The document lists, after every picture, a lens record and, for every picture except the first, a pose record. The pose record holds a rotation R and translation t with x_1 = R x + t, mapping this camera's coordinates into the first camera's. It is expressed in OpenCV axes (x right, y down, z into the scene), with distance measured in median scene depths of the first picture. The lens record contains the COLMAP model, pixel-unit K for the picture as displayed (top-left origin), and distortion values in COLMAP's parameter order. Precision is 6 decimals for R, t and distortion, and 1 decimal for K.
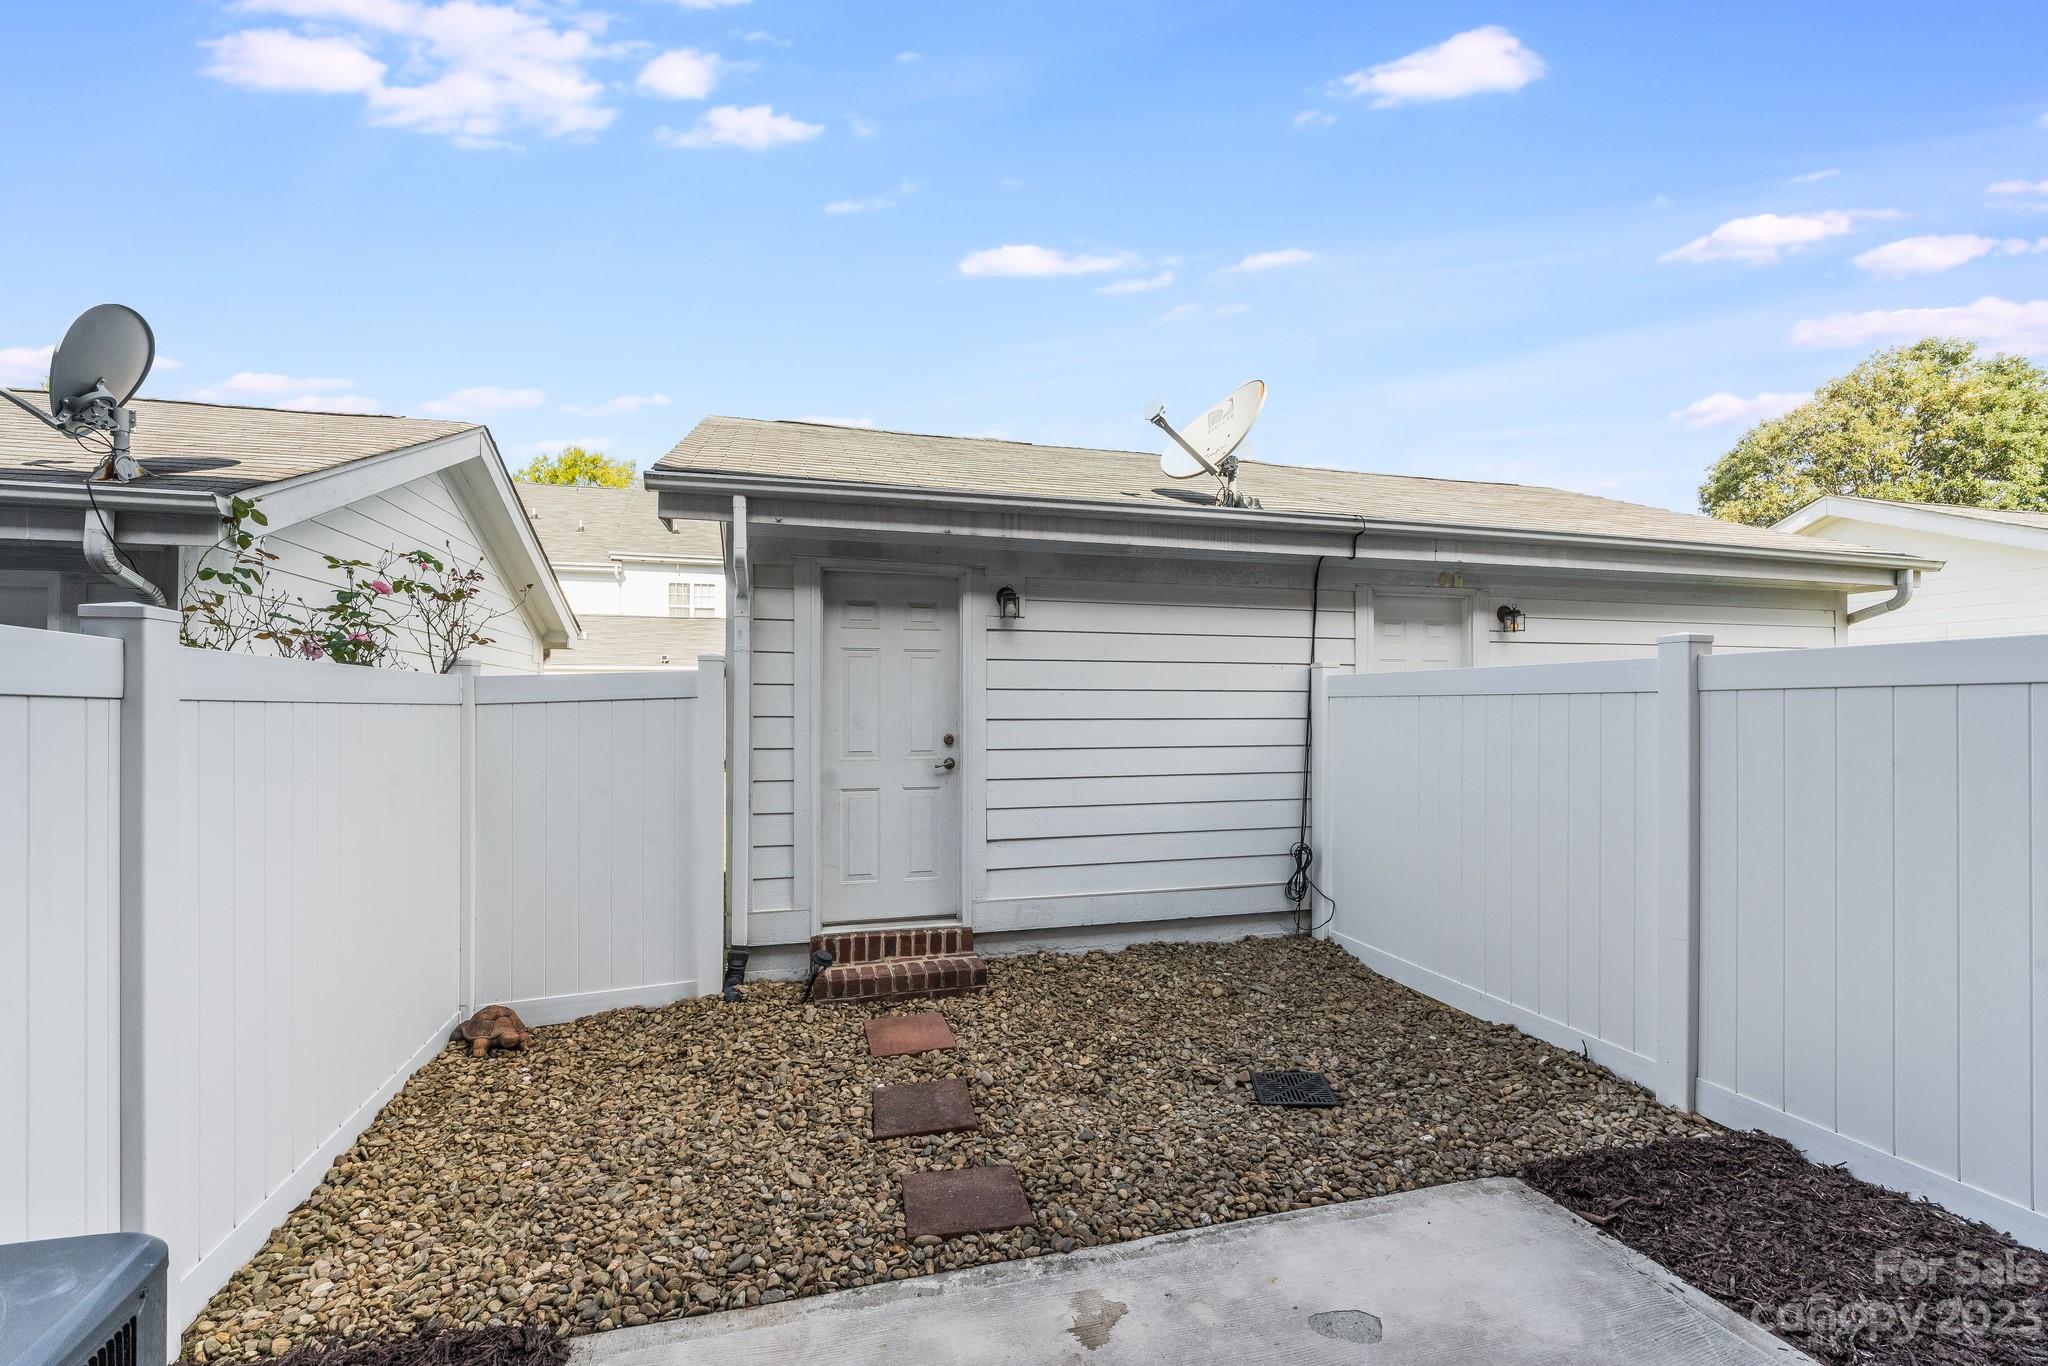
lens RADIAL K [[834.9, 0, 1020.4], [0, 834.9, 694.8], [0, 0, 1]] dist [-0.008553, -0.000154]
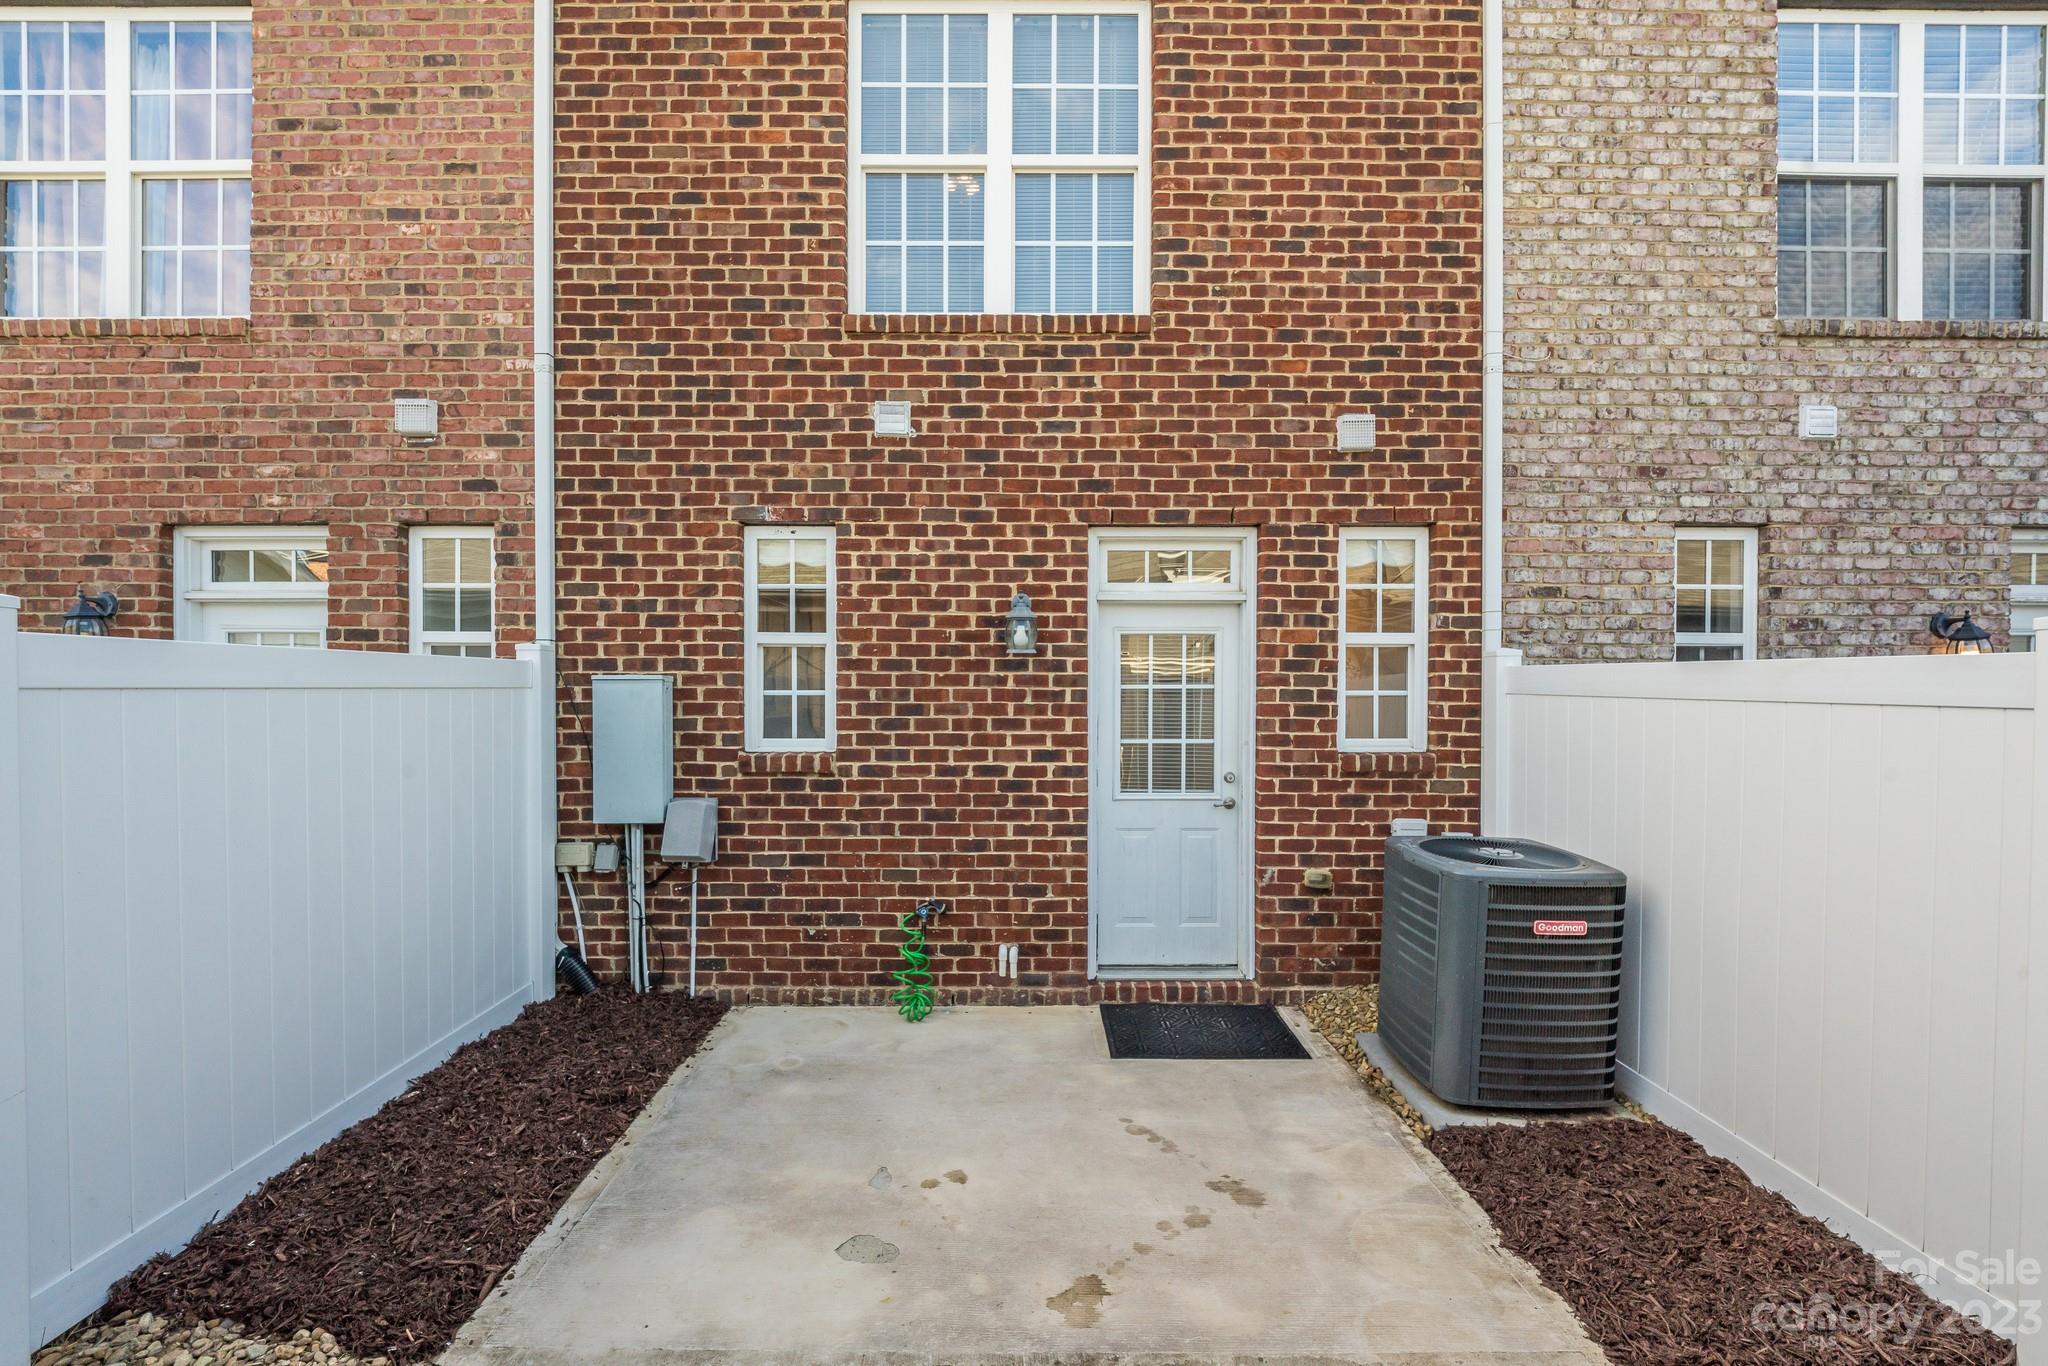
lens RADIAL K [[834.9, 0, 1023.3], [0, 834.9, 686.2], [0, 0, 1]] dist [-0.008553, -0.000154]
pose [[-0.961128, -0.005642, 0.276045, -0.123033], [-0.007099, 0.999966, -0.004280, -0.015316], [-0.276011, -0.006073, -0.961135, 2.010479]]
